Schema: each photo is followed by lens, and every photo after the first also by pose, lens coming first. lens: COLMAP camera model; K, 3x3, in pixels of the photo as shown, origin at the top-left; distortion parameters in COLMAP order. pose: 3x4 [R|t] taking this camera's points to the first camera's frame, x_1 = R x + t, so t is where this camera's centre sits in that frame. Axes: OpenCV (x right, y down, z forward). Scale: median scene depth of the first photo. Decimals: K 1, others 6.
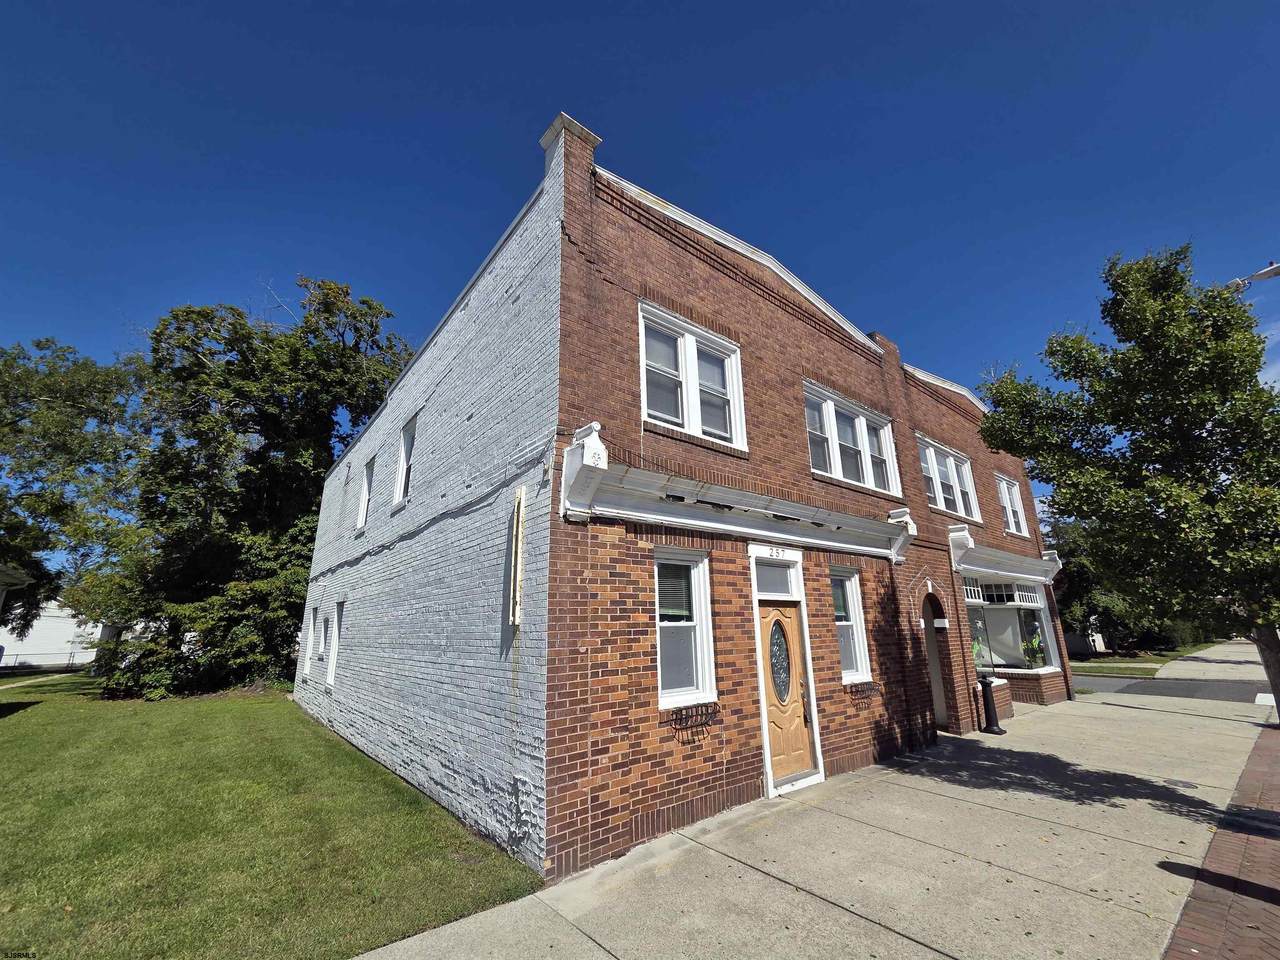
lens RADIAL K [[511.5, 0, 640.0], [0, 511.5, 480.0], [0, 0, 1]] dist [0.008766, -0.006787]
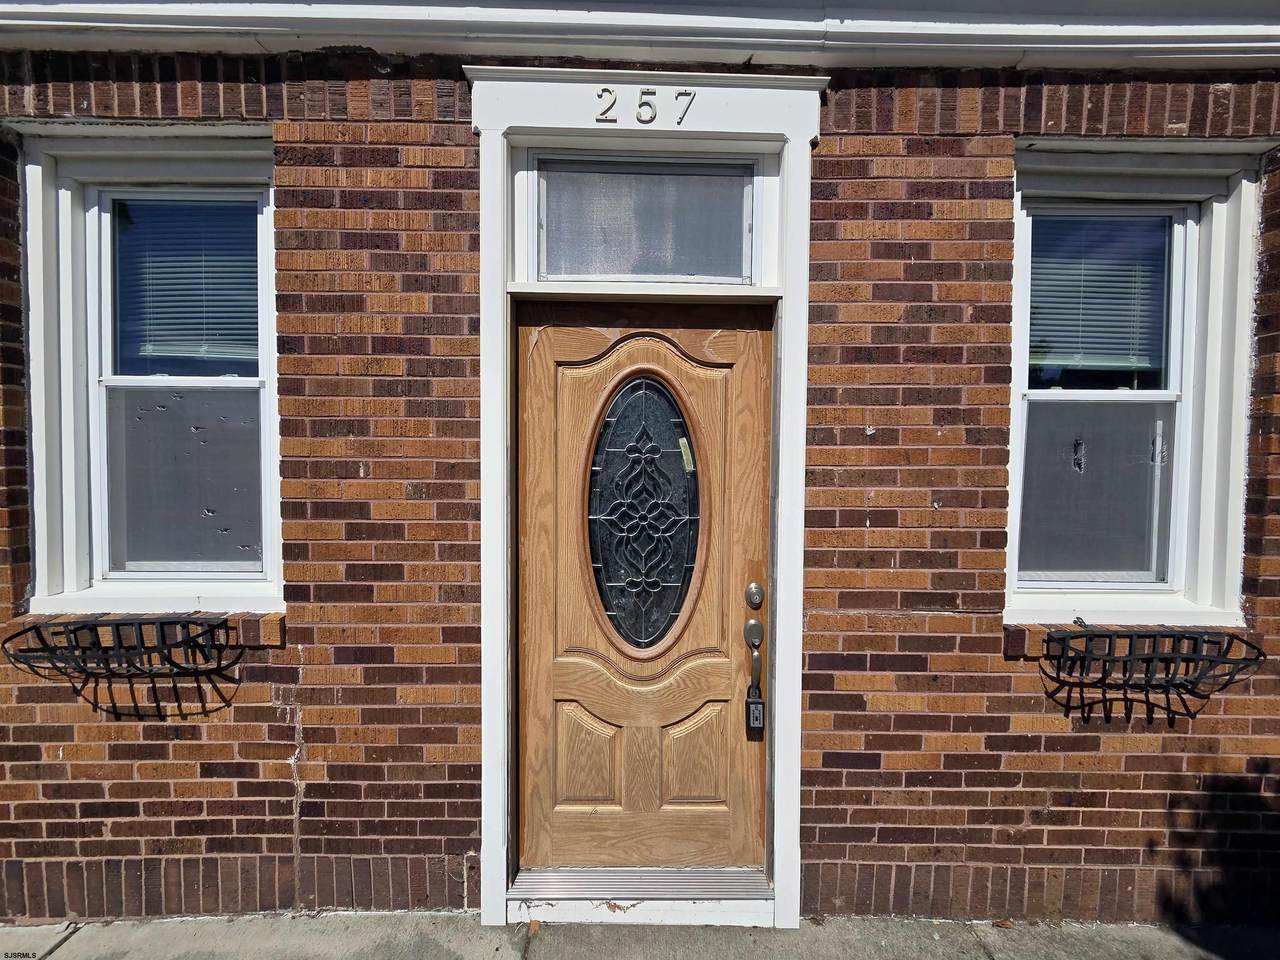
lens RADIAL K [[525.9, 0, 640.0], [0, 525.9, 480.0], [0, 0, 1]] dist [0.000499, 0.000090]
pose [[0.784967, 0.040561, -0.618208, 0.499883], [0.151538, 0.954974, 0.255071, 0.290189], [0.600719, -0.293904, 0.743476, 0.876636]]
